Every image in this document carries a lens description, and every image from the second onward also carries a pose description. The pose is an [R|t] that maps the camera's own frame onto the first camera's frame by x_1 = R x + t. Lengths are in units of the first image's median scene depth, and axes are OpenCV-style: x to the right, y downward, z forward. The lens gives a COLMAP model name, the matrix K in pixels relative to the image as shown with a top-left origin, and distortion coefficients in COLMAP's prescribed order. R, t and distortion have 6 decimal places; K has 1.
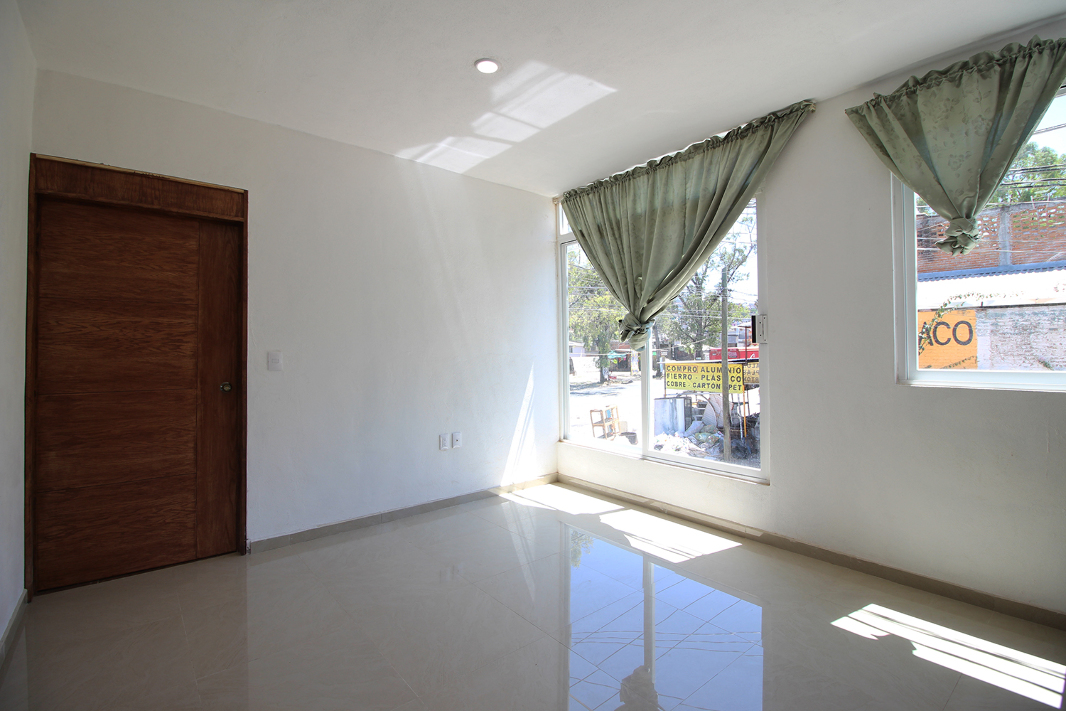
lens RADIAL K [[507.0, 0, 533.7], [0, 507.0, 347.2], [0, 0, 1]] dist [-0.030491, 0.000196]
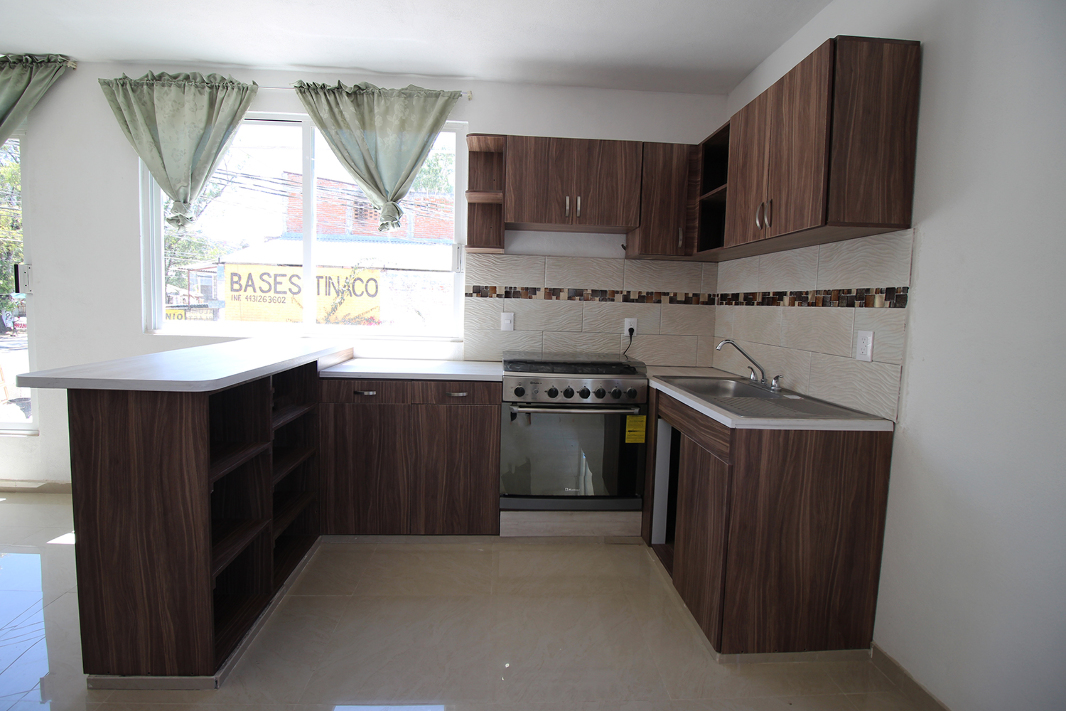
lens RADIAL K [[507.0, 0, 533.7], [0, 507.0, 347.2], [0, 0, 1]] dist [-0.030491, 0.000196]
pose [[0.571706, -0.047142, 0.819103, 0.294874], [-0.041312, 0.995428, 0.086124, -0.035355], [-0.819418, -0.083076, 0.567144, -0.449766]]
